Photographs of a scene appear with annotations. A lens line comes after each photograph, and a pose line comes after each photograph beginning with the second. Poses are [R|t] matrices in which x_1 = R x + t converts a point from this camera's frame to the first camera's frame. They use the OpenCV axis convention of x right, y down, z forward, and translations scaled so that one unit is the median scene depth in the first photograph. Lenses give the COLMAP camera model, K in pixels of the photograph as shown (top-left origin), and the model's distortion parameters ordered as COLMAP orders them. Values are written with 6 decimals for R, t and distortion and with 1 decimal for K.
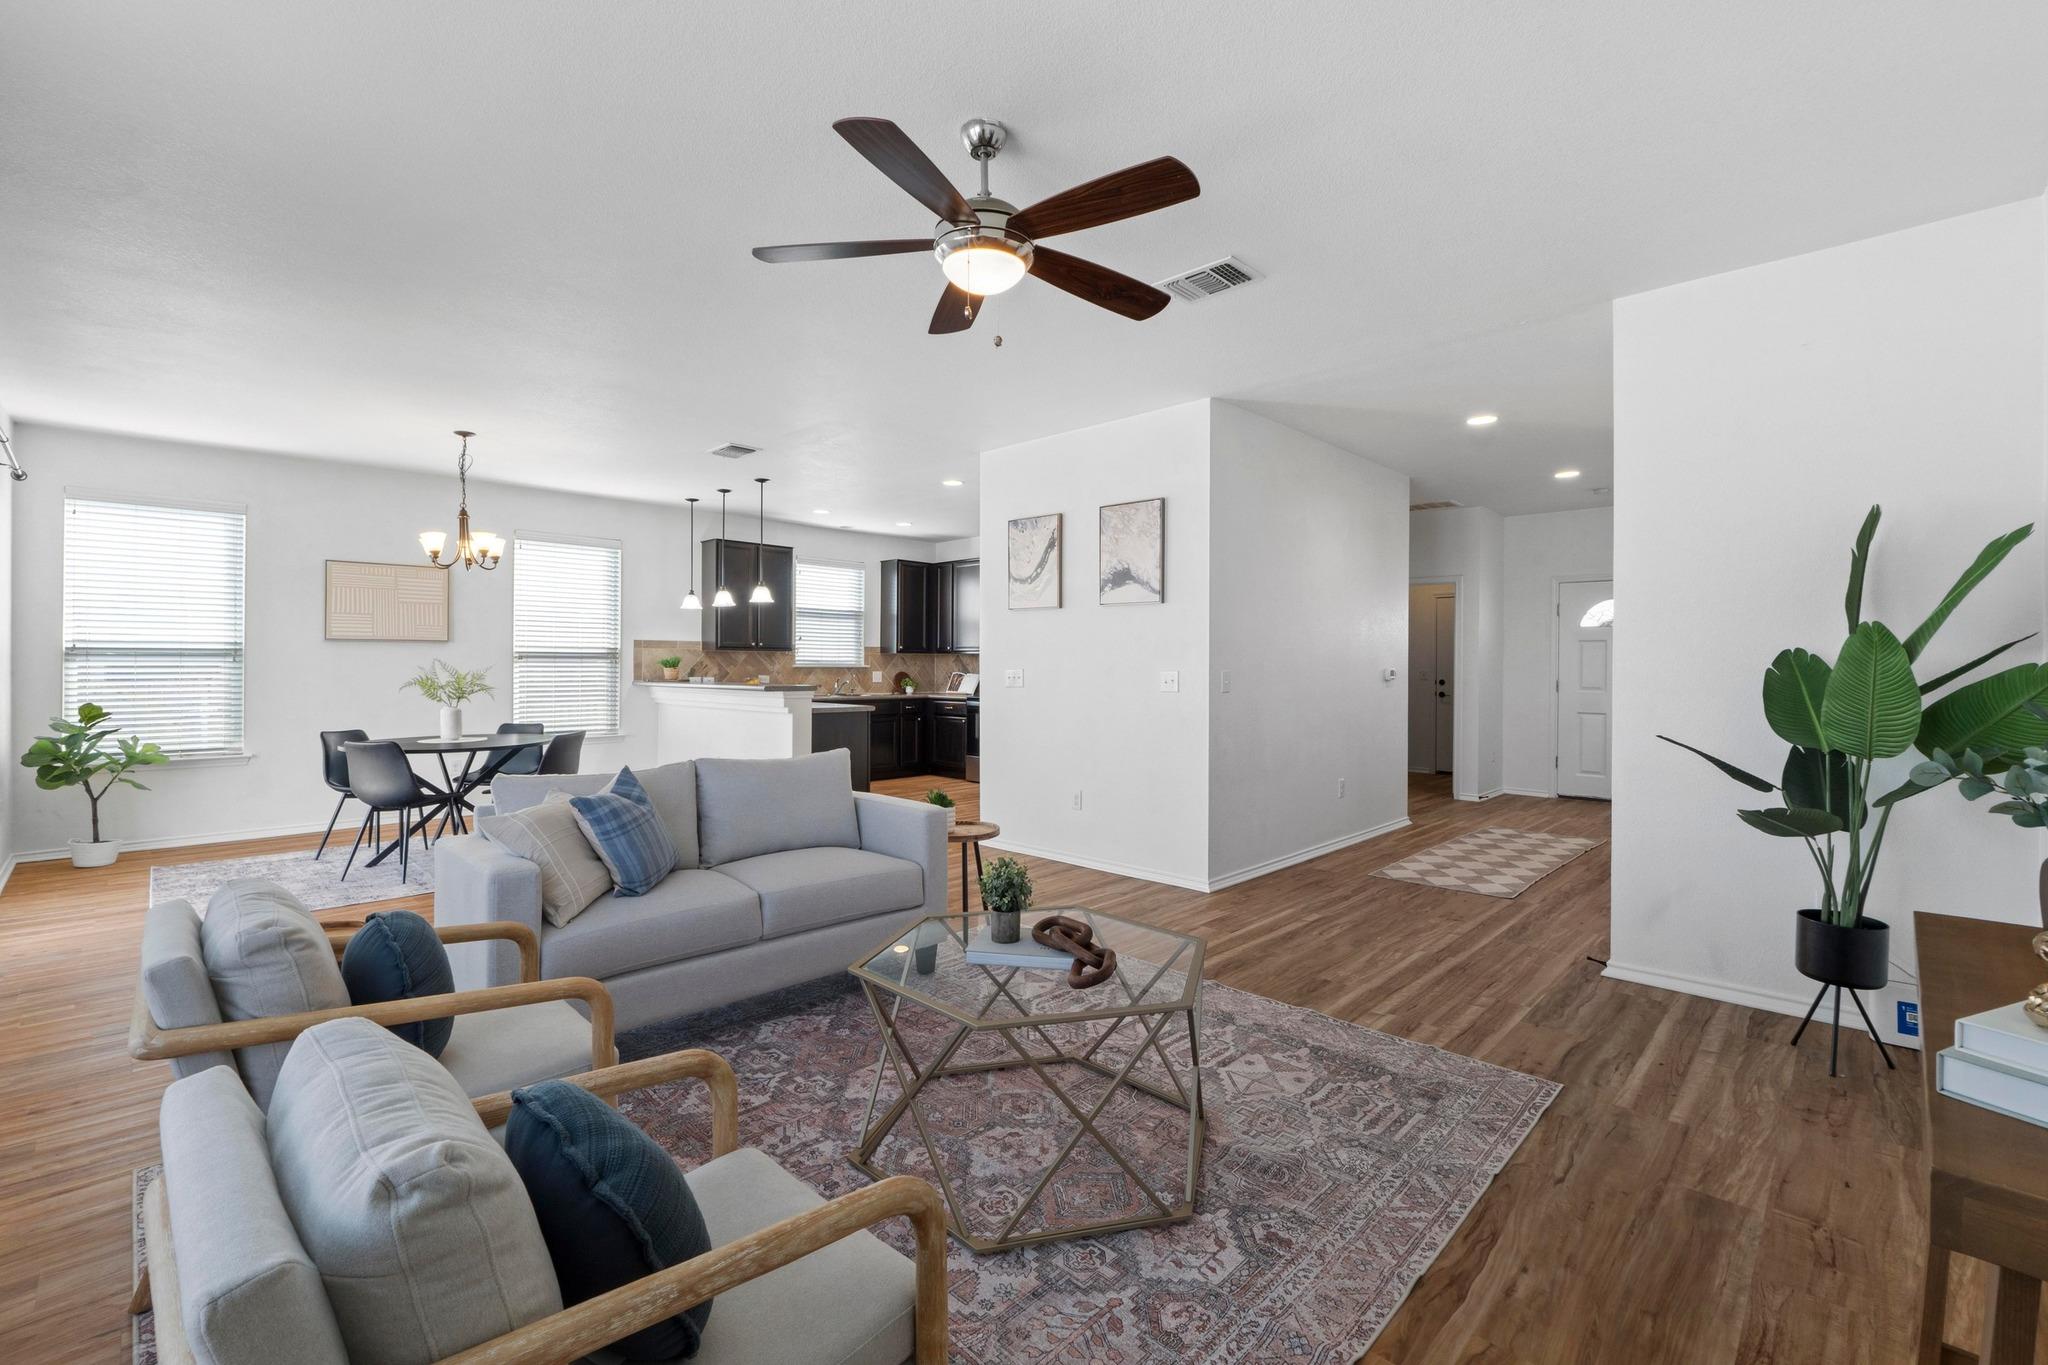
lens RADIAL K [[872.6, 0, 1014.9], [0, 872.6, 665.4], [0, 0, 1]] dist [-0.005777, -0.000087]
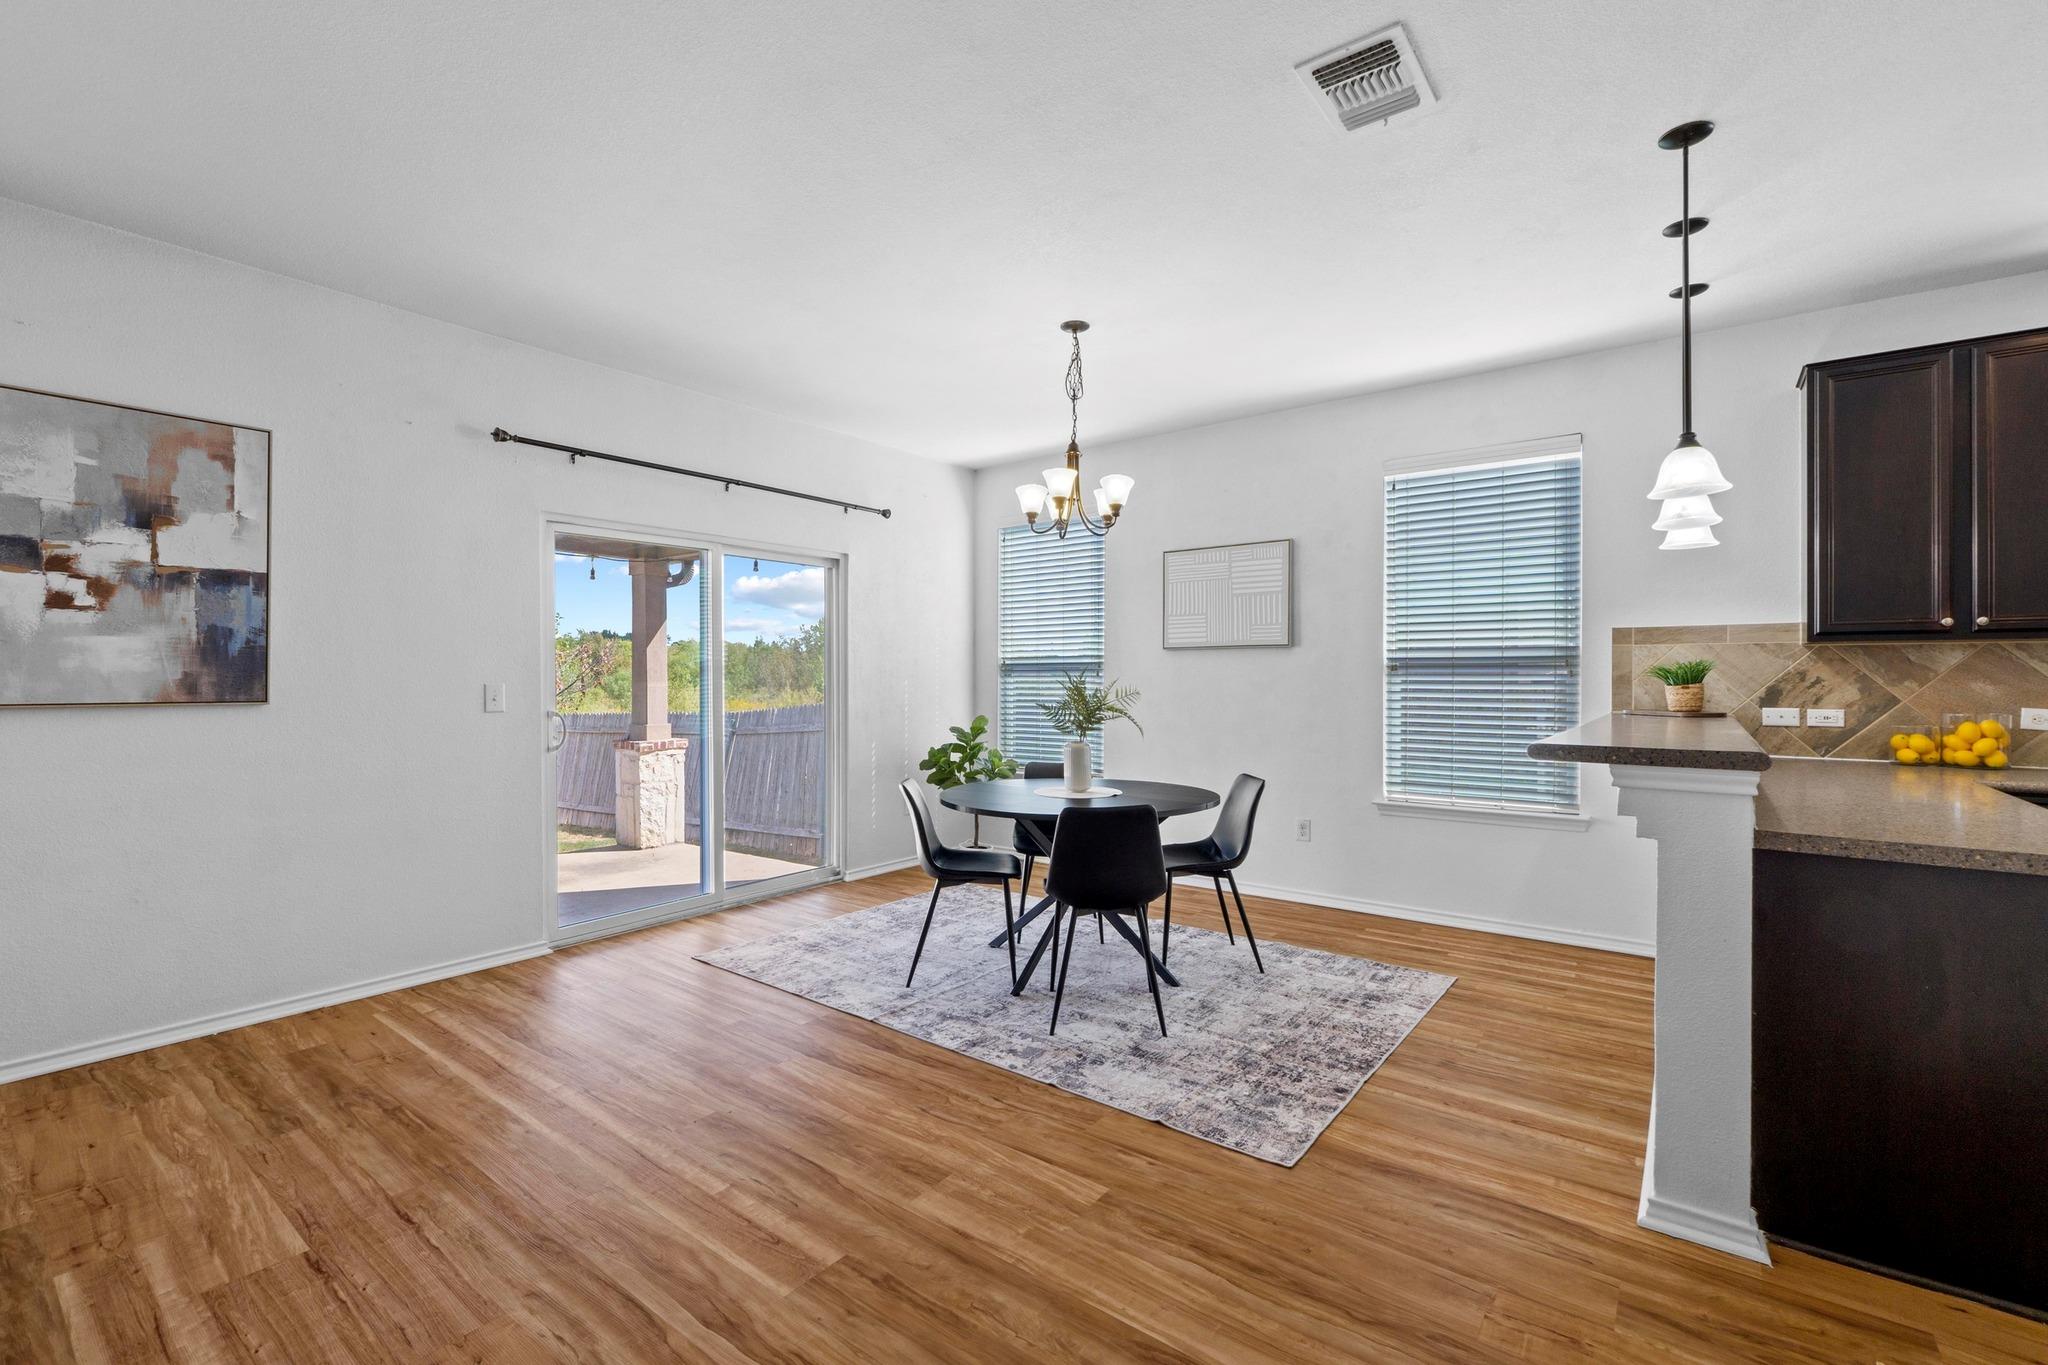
lens RADIAL K [[883.3, 0, 1019.4], [0, 883.3, 678.3], [0, 0, 1]] dist [-0.007203, -0.000347]
pose [[0.119838, -0.002599, -0.992790, 0.022351], [0.000225, 0.999997, -0.002590, 0.000029], [0.992793, 0.000087, 0.119838, 0.874574]]
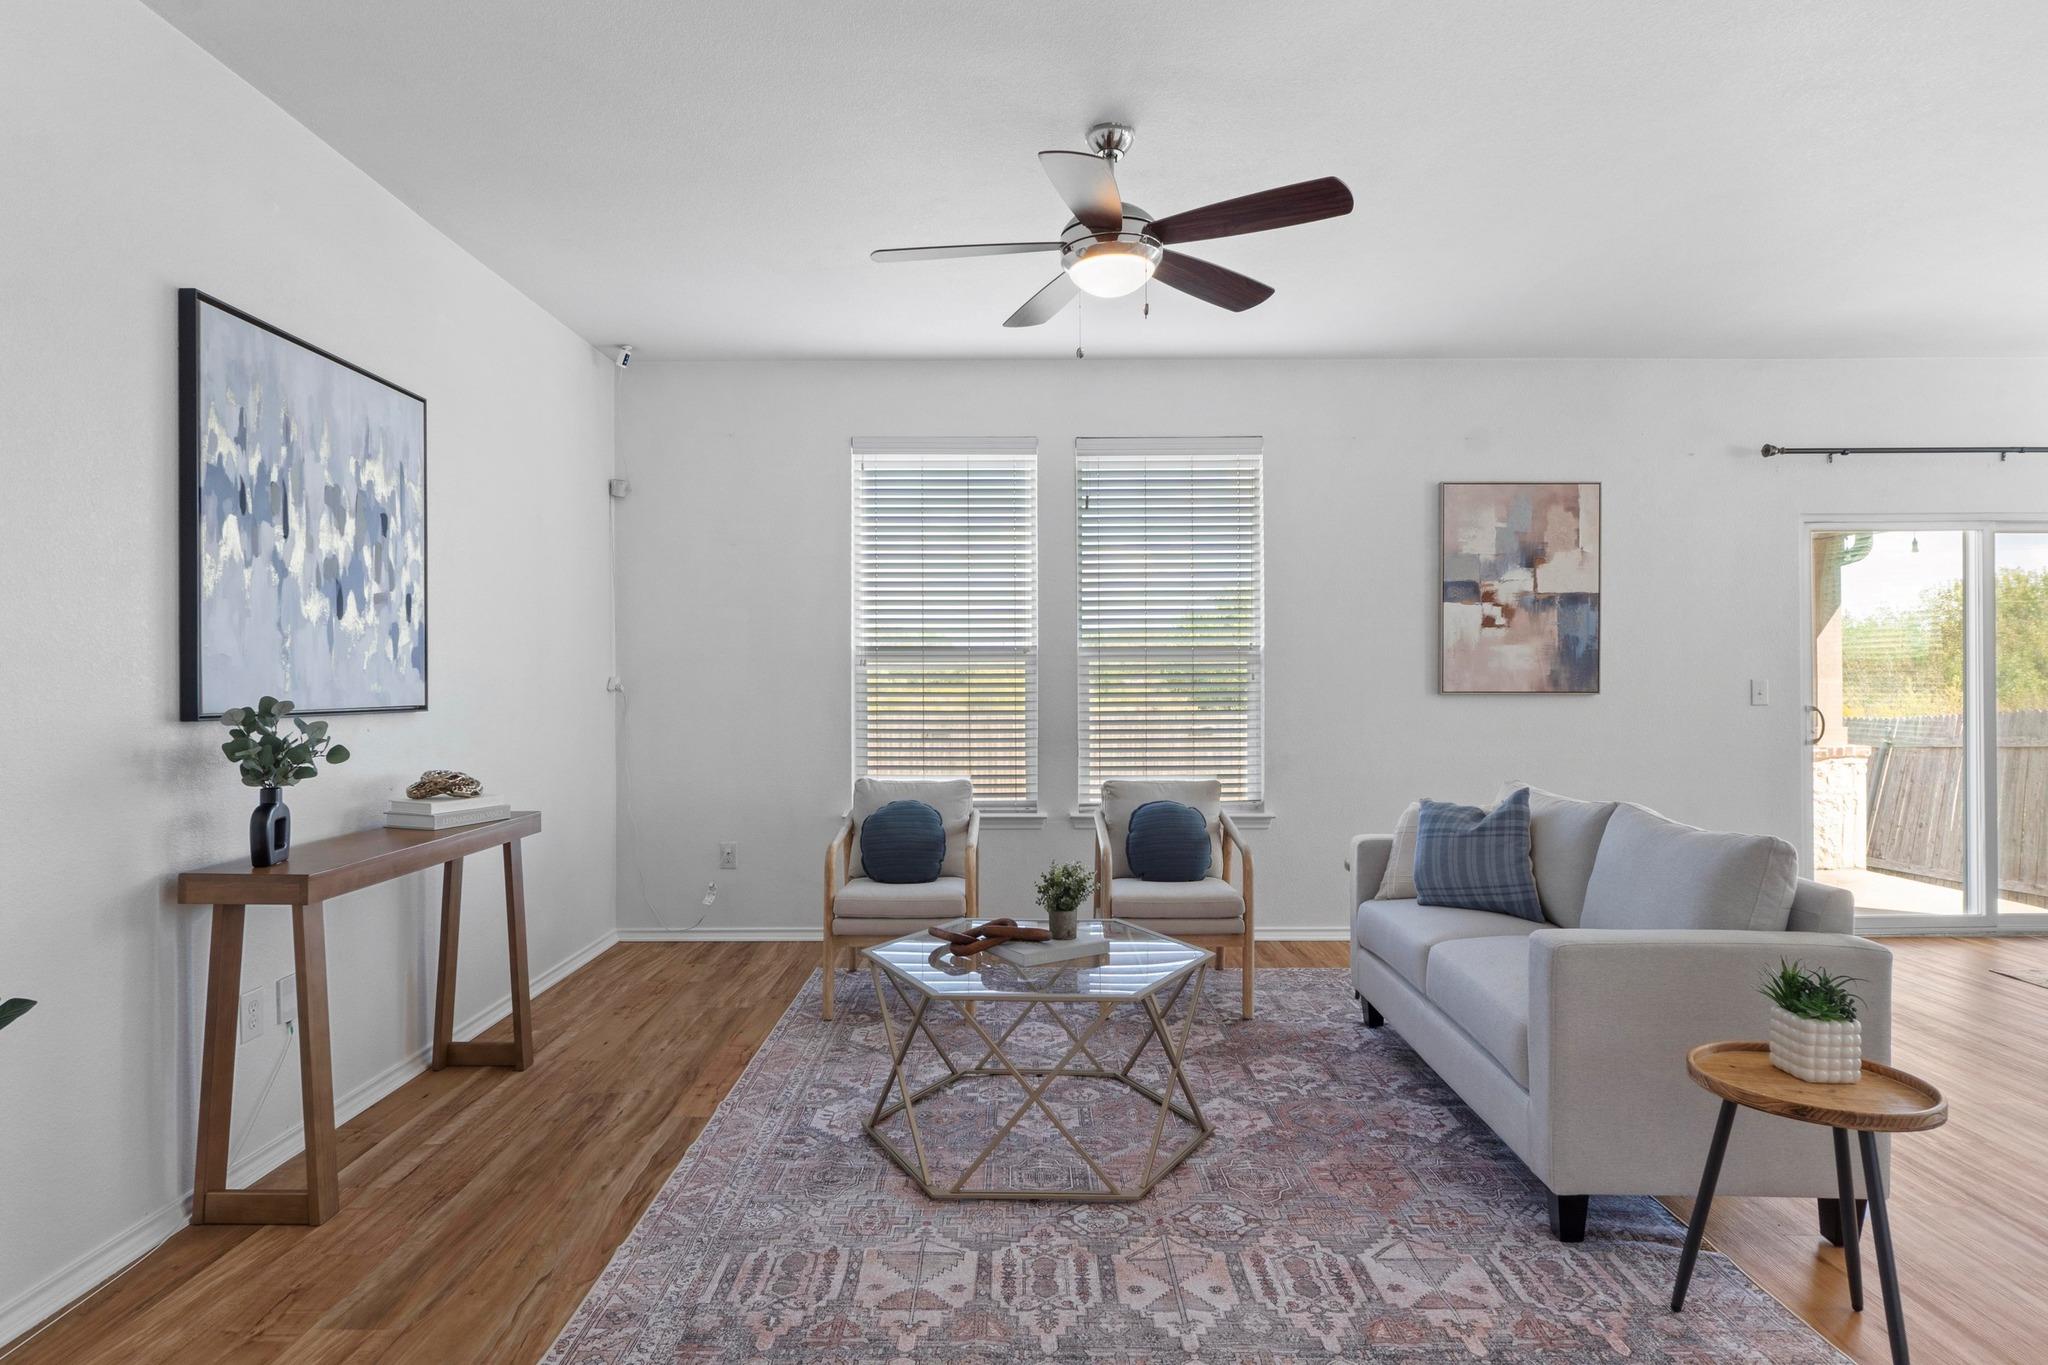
lens RADIAL K [[1117.4, 0, 1022.7], [0, 1117.4, 672.6], [0, 0, 1]] dist [-0.000763, -0.000748]
pose [[-0.710854, -0.002798, -0.703334, 0.396415], [-0.000774, 0.999995, -0.003196, 0.000379], [0.703339, -0.001727, -0.710853, 0.785298]]
